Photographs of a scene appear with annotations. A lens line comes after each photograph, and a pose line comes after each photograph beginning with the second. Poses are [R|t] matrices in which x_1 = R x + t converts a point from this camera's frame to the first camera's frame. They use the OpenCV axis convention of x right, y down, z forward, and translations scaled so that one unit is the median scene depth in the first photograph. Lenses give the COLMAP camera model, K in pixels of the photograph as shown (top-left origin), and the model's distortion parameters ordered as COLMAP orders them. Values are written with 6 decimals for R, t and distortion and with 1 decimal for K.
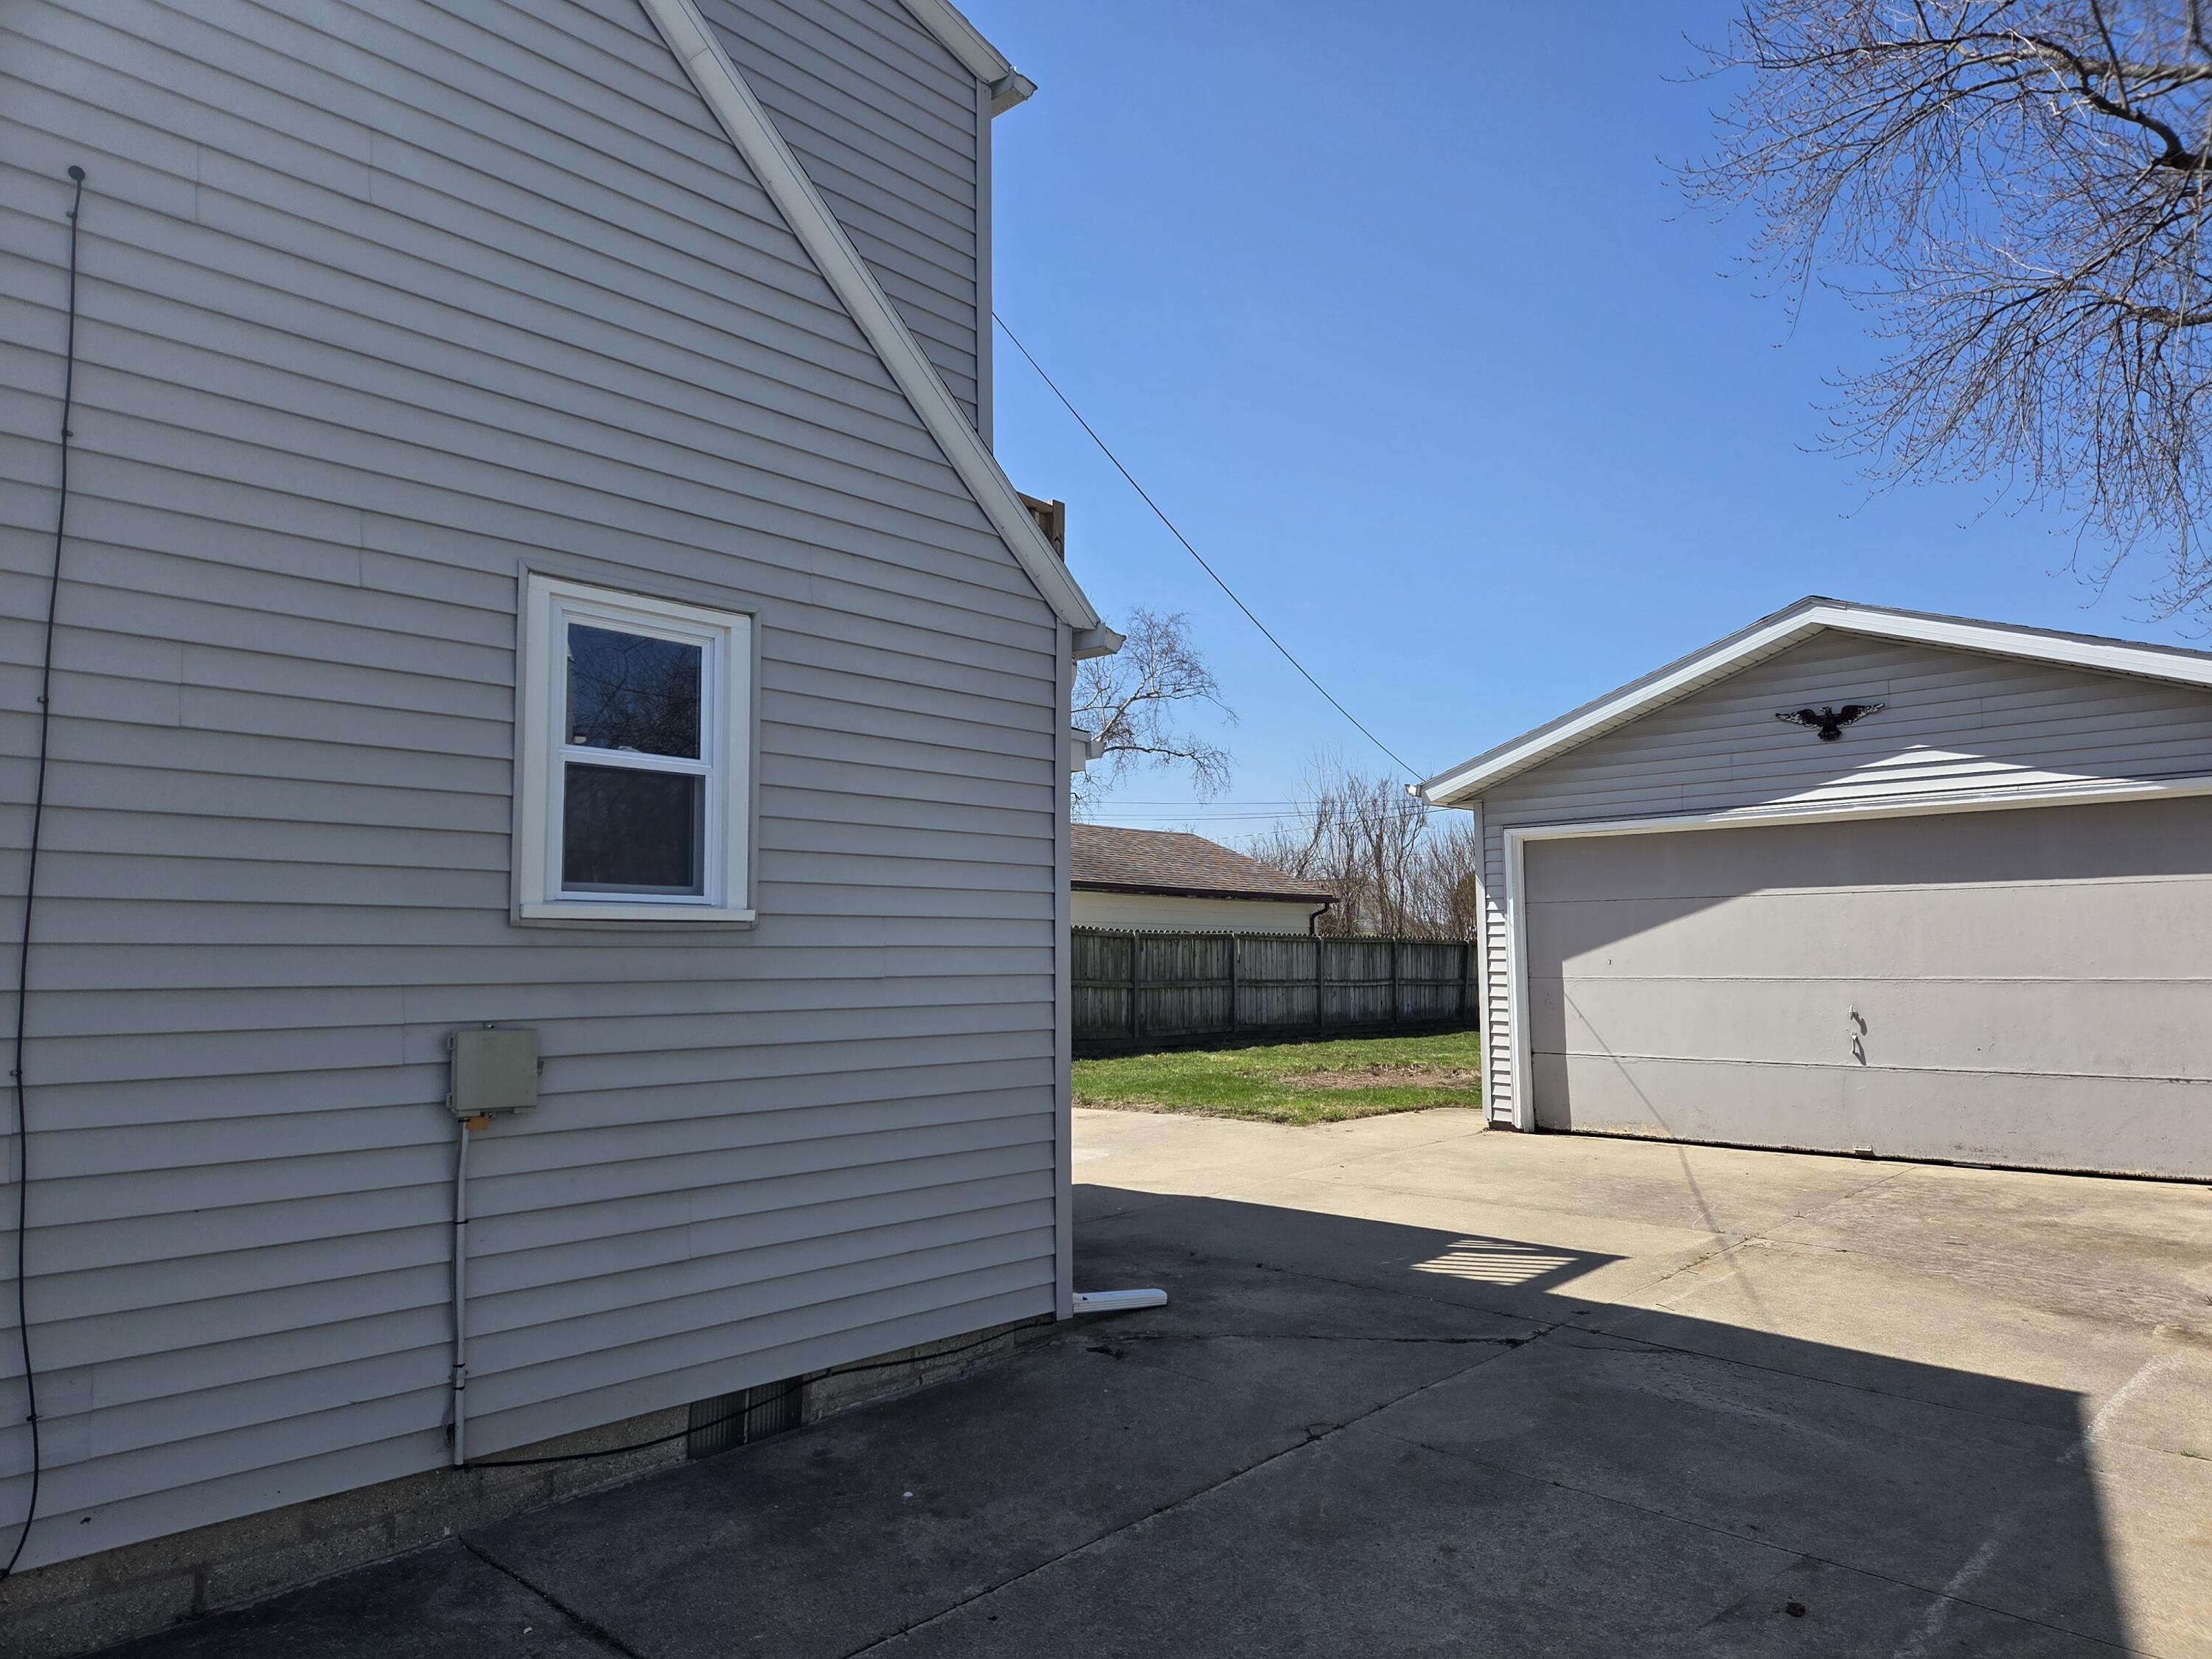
lens RADIAL K [[1468.4, 0, 1112.1], [0, 1468.4, 834.0], [0, 0, 1]] dist [0.040579, -0.007232]
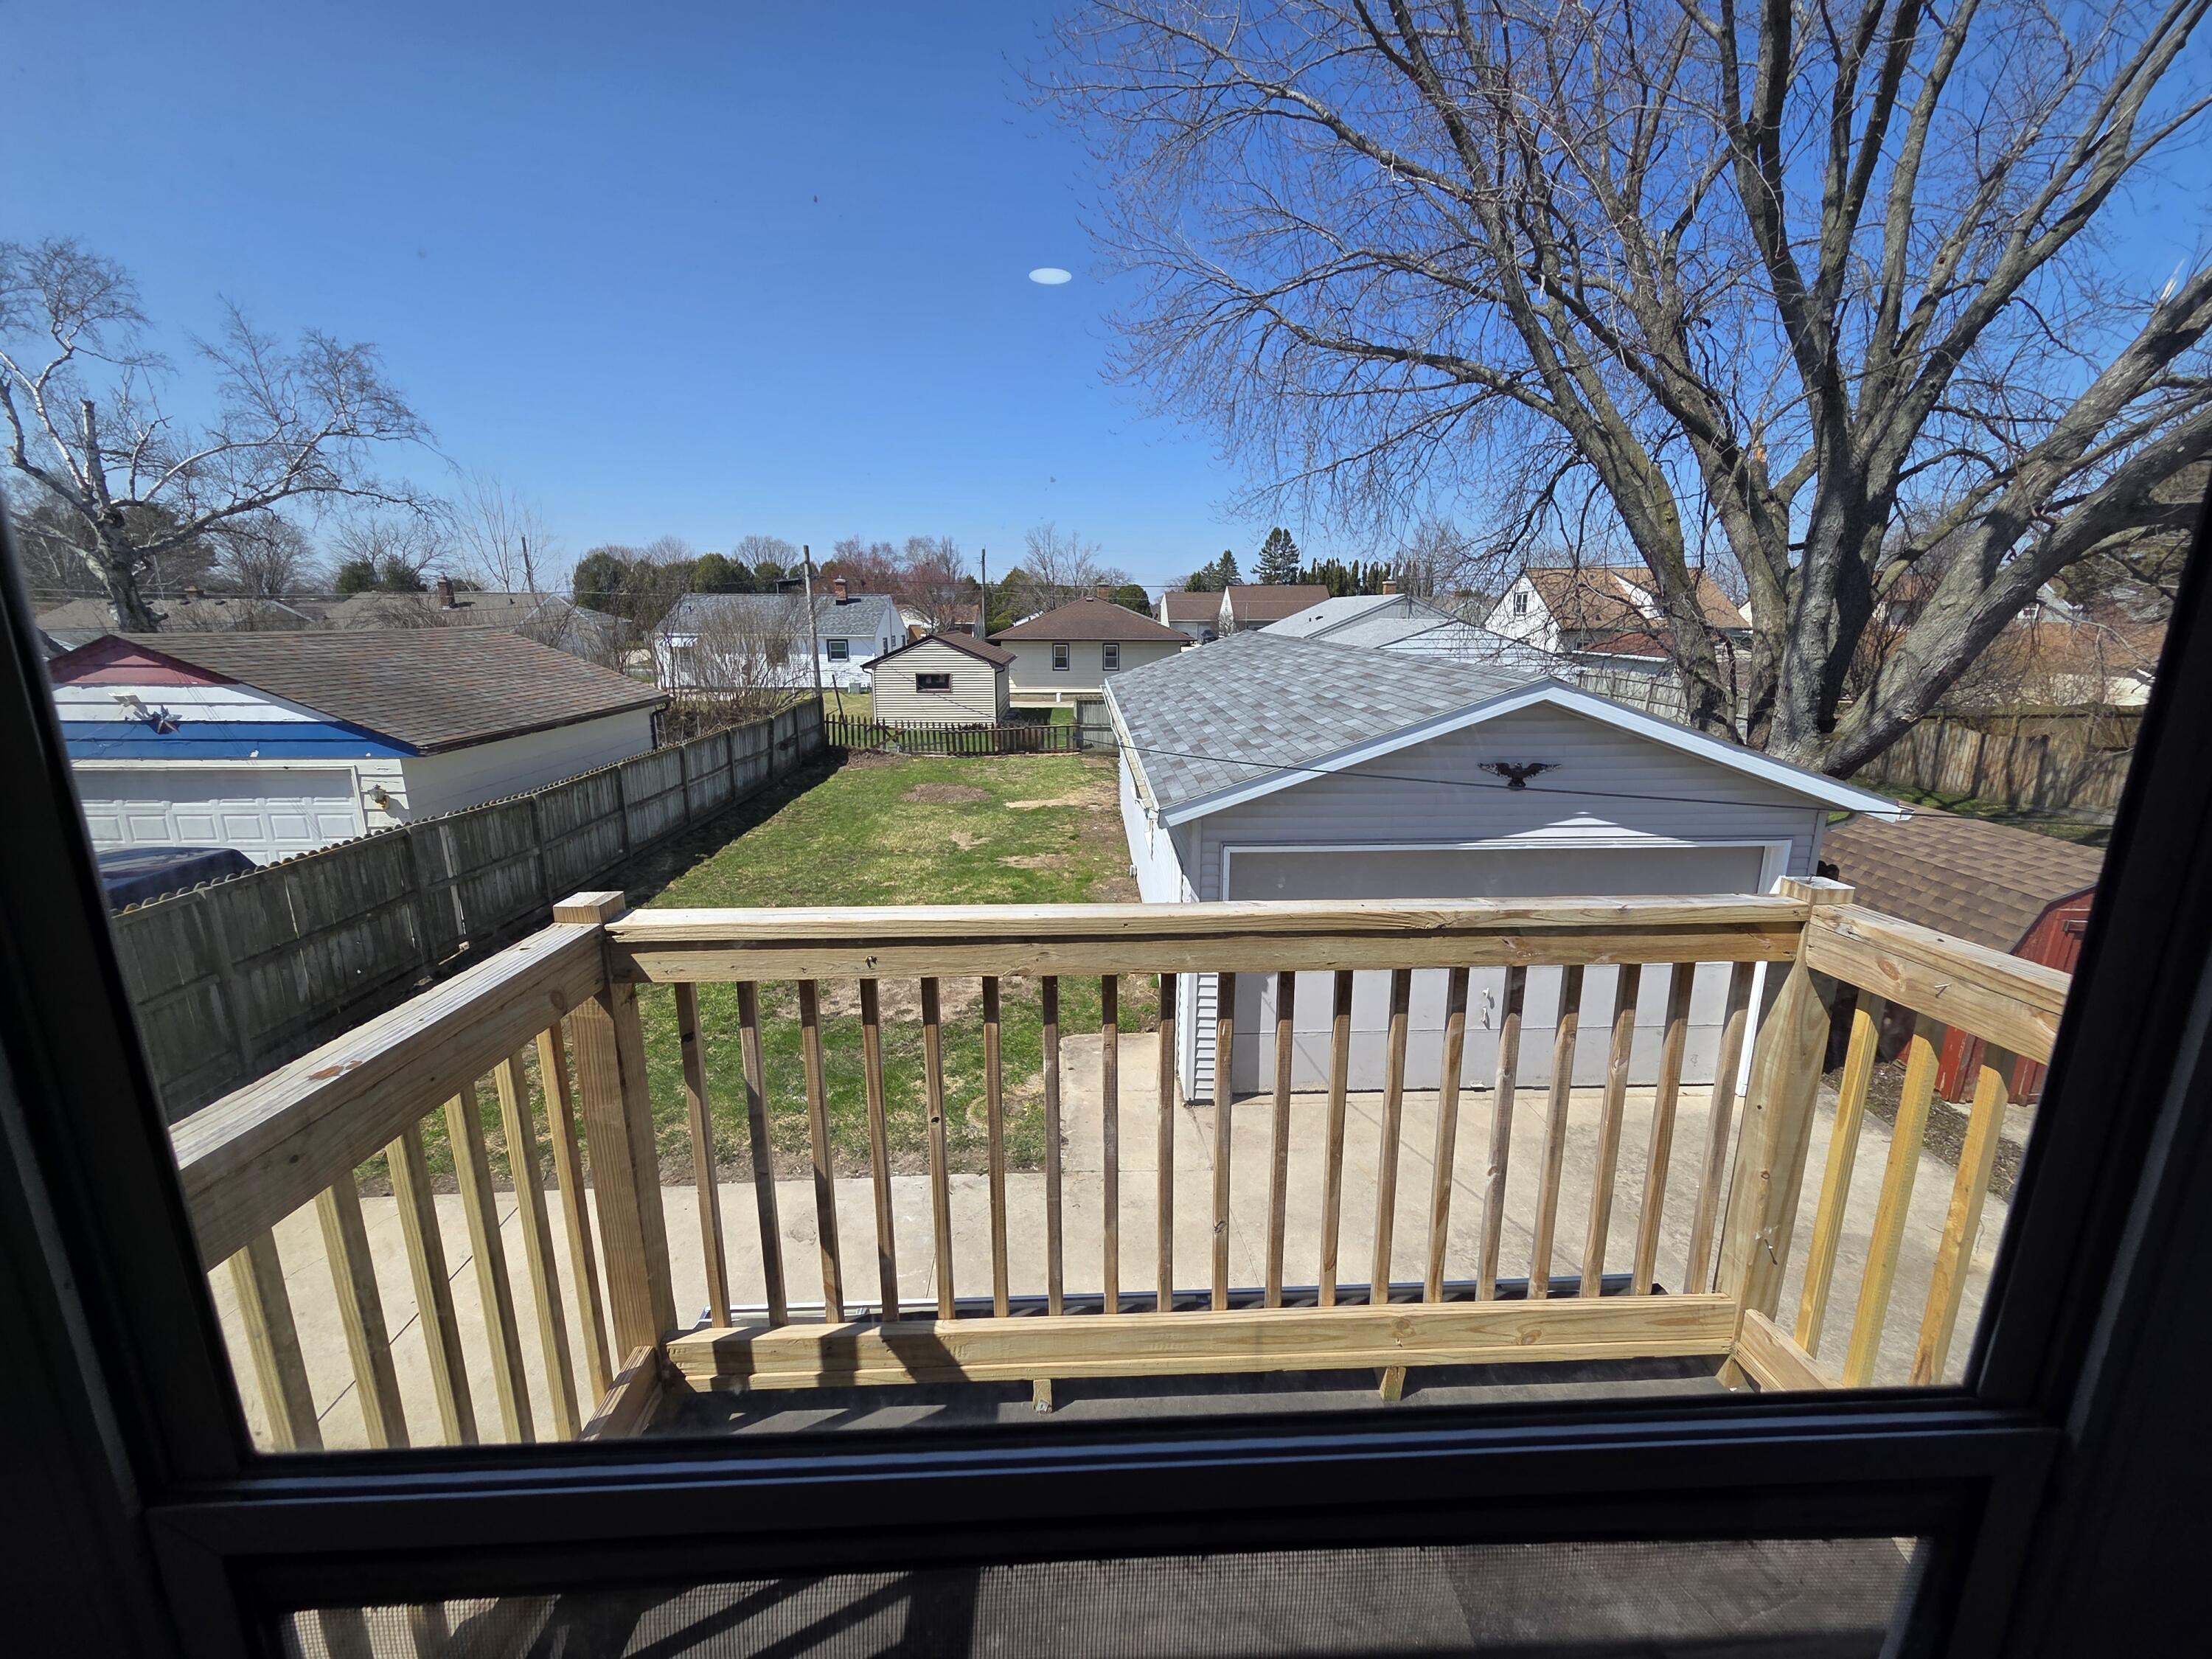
lens RADIAL K [[903.8, 0, 1112.5], [0, 903.8, 822.9], [0, 0, 1]] dist [0.006622, -0.001297]
pose [[0.710369, -0.153257, 0.686941, -0.098946], [-0.072277, 0.954961, 0.287794, -0.087927], [-0.700109, -0.254090, 0.667298, 0.287796]]
